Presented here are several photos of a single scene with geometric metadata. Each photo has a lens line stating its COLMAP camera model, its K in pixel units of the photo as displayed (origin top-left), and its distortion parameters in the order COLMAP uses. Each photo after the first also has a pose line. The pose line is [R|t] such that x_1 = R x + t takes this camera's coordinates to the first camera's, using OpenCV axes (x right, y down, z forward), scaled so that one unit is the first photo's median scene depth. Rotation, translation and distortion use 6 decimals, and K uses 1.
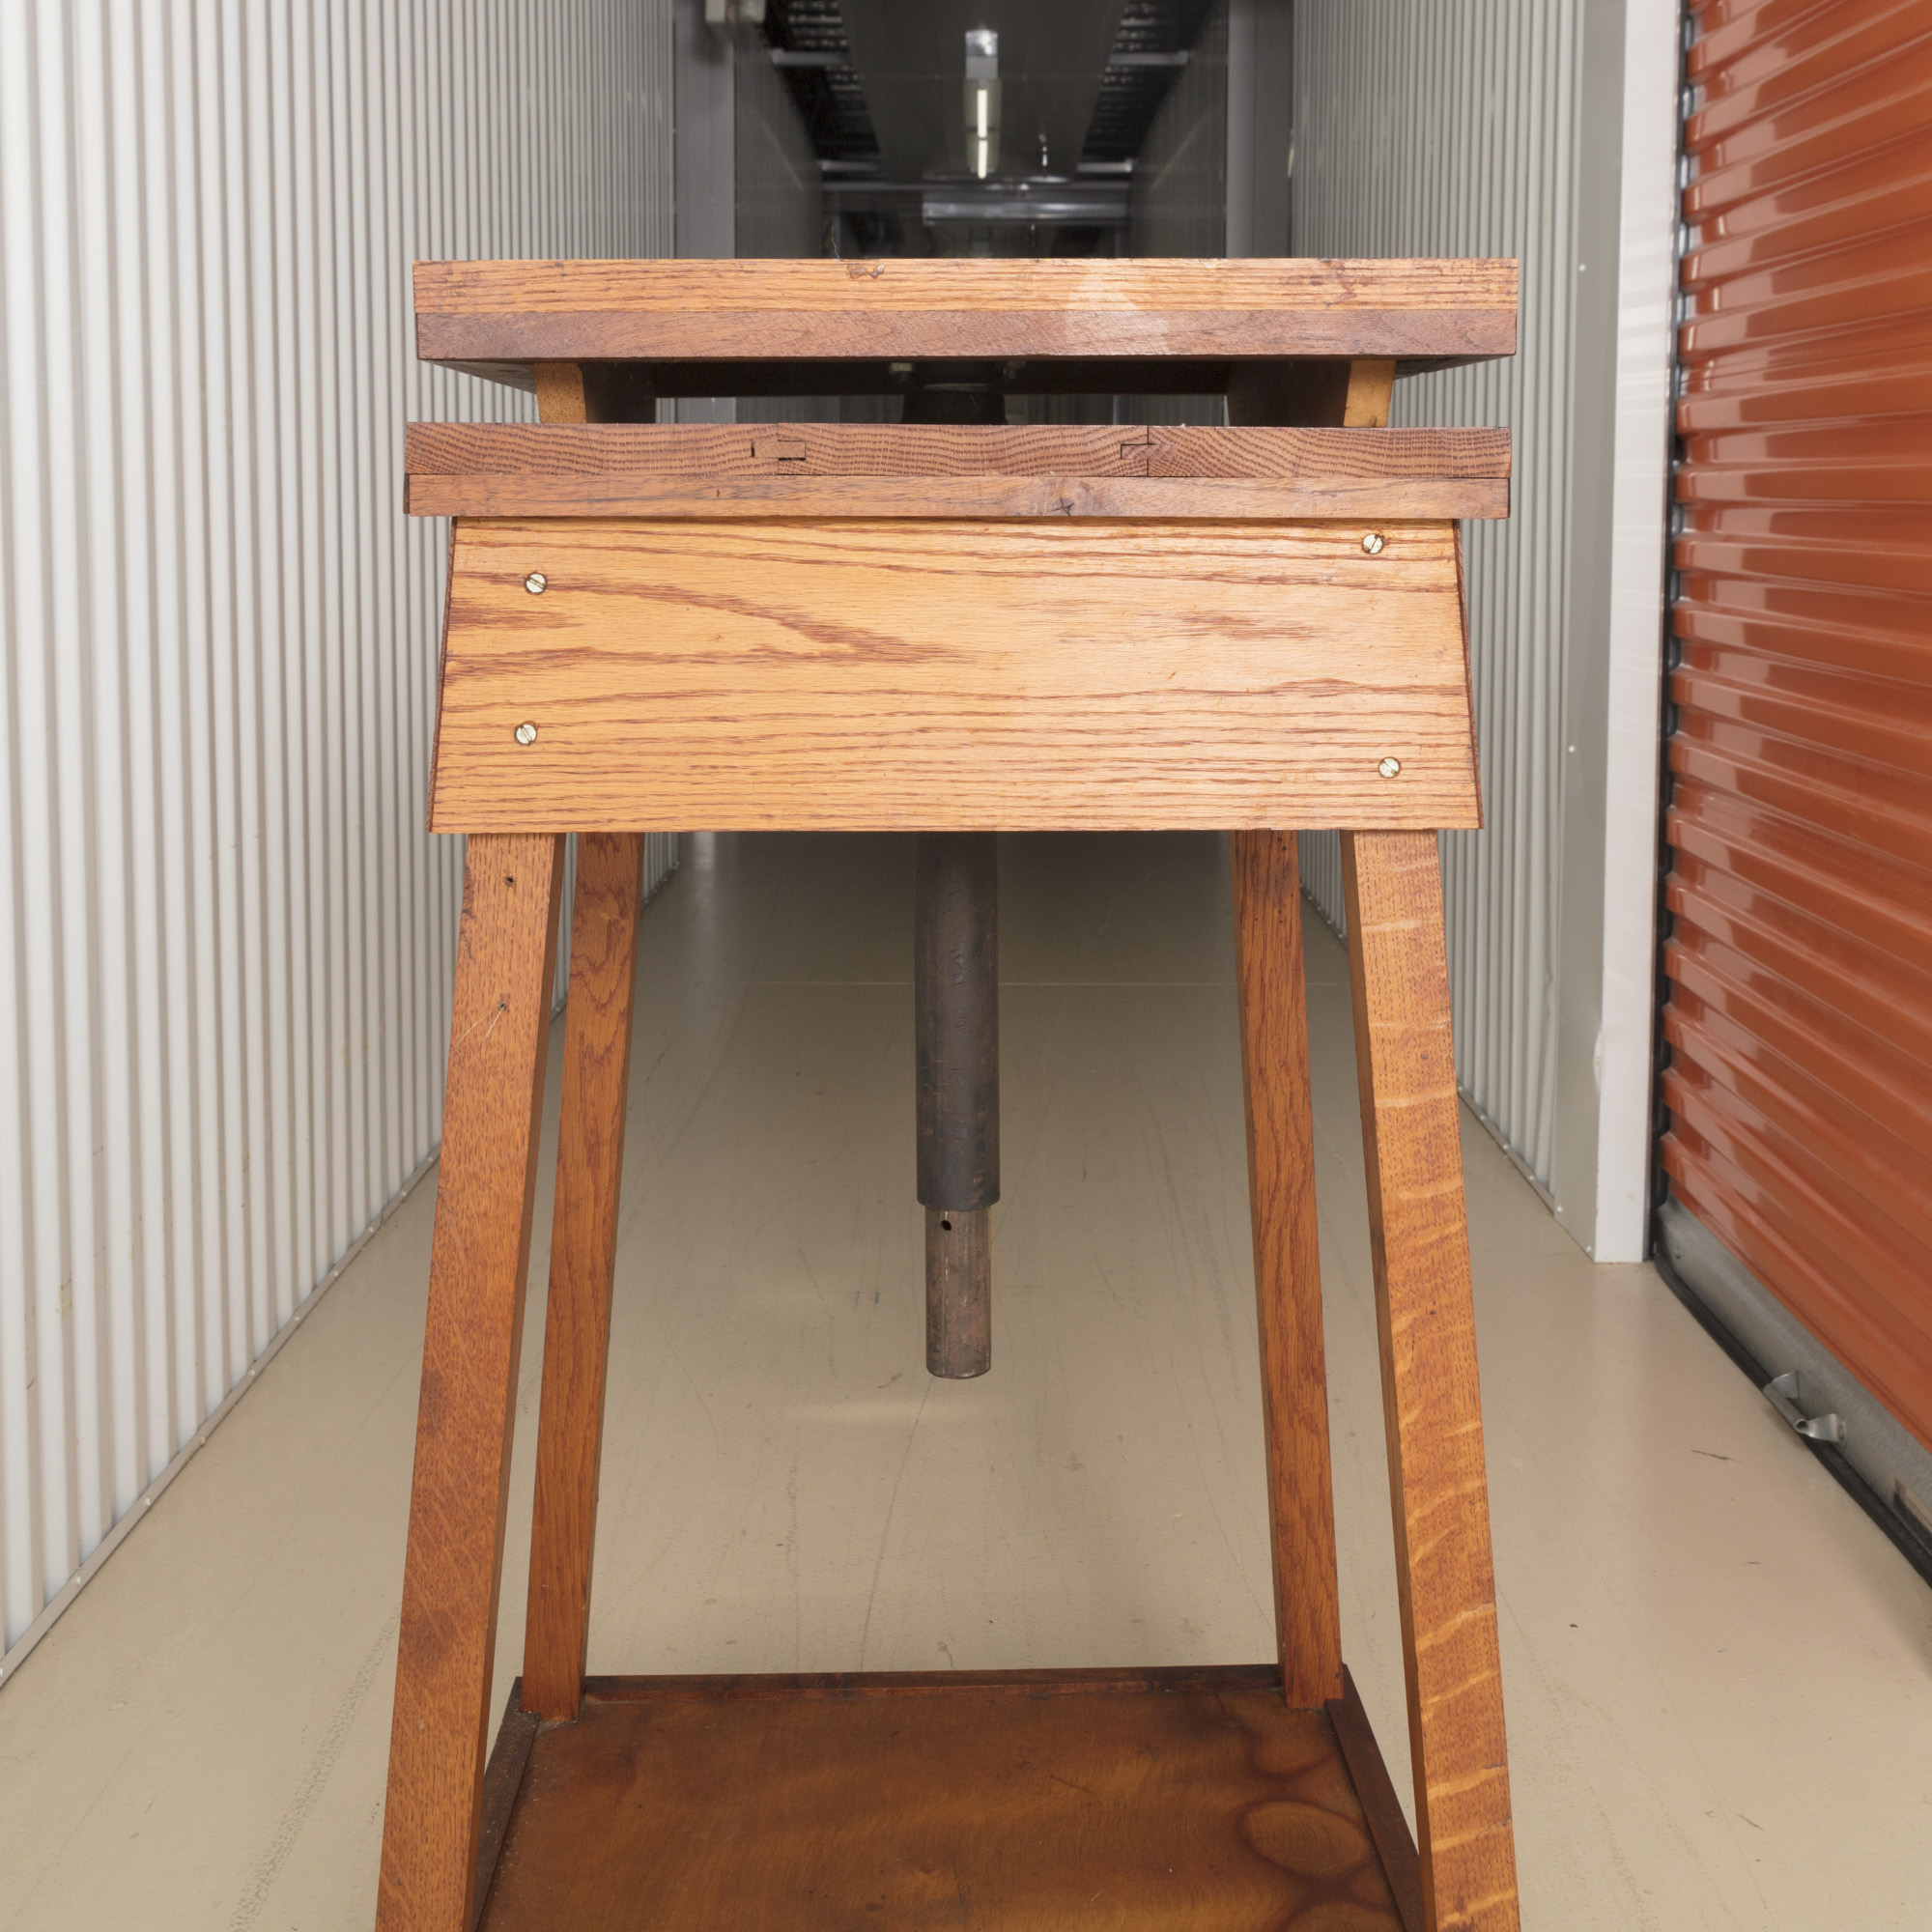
lens RADIAL K [[2441.8, 0, 1014.6], [0, 2441.8, 705.2], [0, 0, 1]] dist [0.006906, -0.012391]
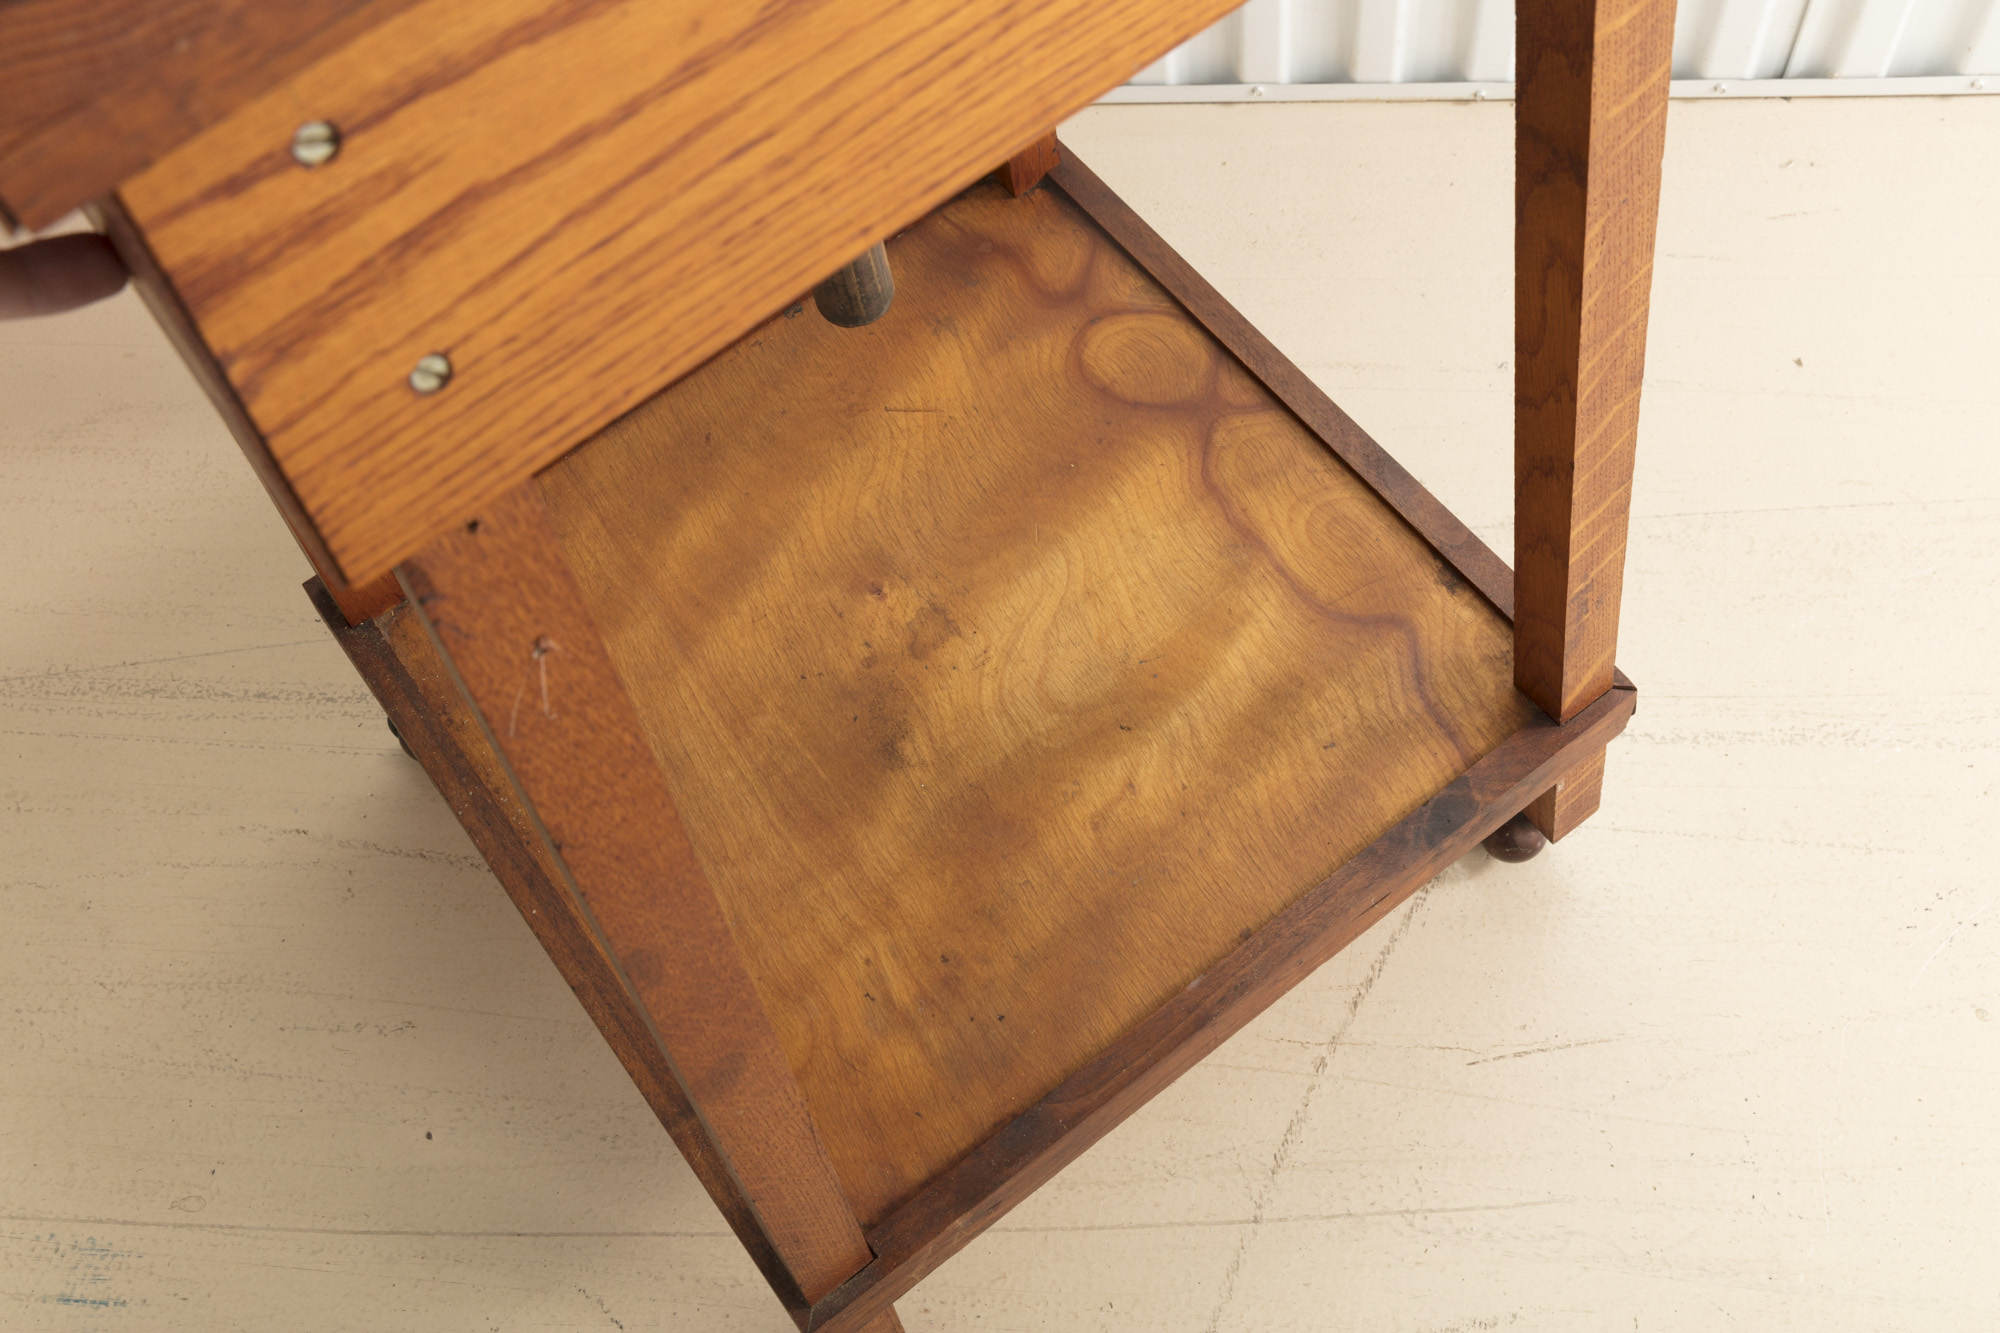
lens RADIAL K [[2038.7, 0, 1000.0], [0, 2038.7, 666.5], [0, 0, 1]] dist [-0.021424, -0.020053]
pose [[0.824293, -0.539335, 0.172219, -0.204891], [0.157952, 0.511177, 0.844837, -0.282844], [-0.543684, -0.669191, 0.506548, 0.680084]]
